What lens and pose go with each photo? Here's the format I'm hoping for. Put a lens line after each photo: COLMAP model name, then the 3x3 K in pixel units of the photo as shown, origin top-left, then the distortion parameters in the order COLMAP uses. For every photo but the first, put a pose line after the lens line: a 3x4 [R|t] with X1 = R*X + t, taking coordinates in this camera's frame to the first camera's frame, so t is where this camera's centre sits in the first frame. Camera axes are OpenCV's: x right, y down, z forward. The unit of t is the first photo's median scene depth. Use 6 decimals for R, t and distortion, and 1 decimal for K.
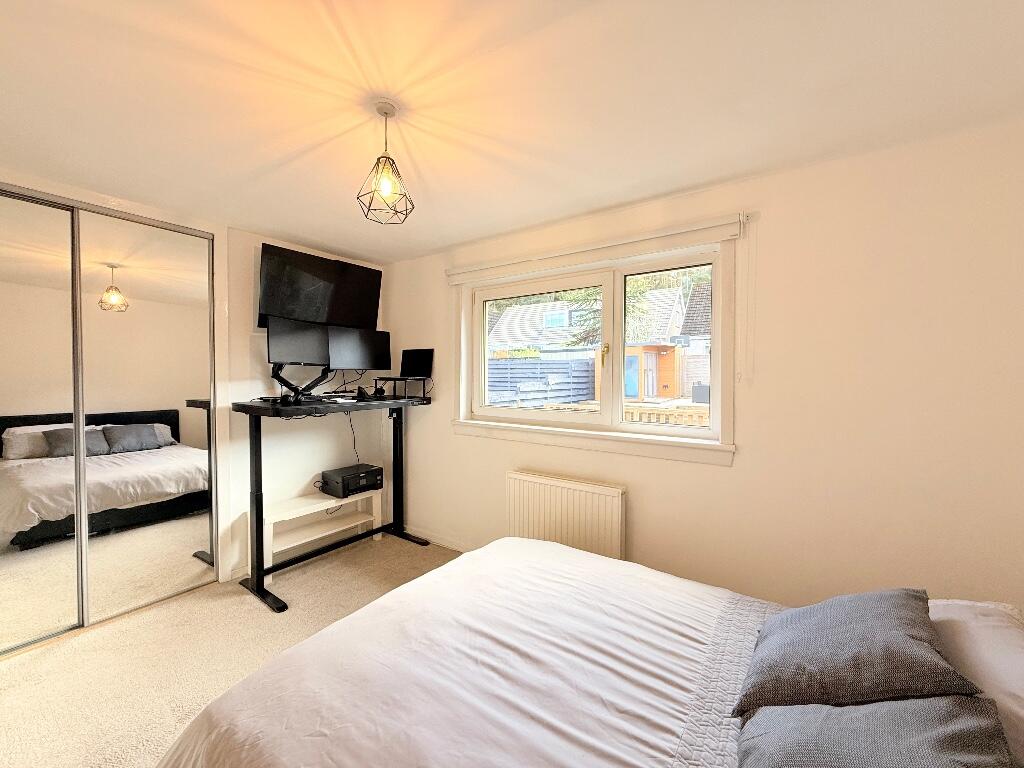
lens RADIAL K [[406.4, 0, 510.6], [0, 406.4, 382.0], [0, 0, 1]] dist [-0.001185, -0.000542]
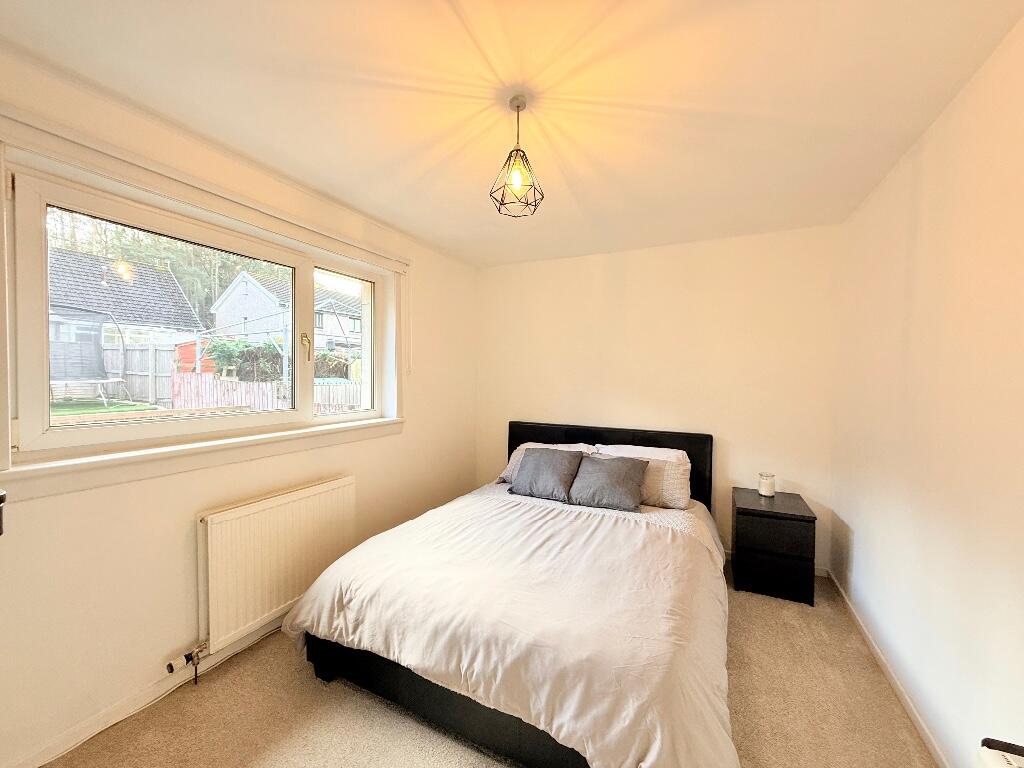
lens RADIAL K [[406.4, 0, 514.6], [0, 406.4, 380.4], [0, 0, 1]] dist [-0.001185, -0.000542]
pose [[-0.160621, -0.011203, 0.986953, -1.407164], [0.010936, 0.999854, 0.013130, 0.010975], [-0.986956, 0.012902, -0.160475, 1.262196]]
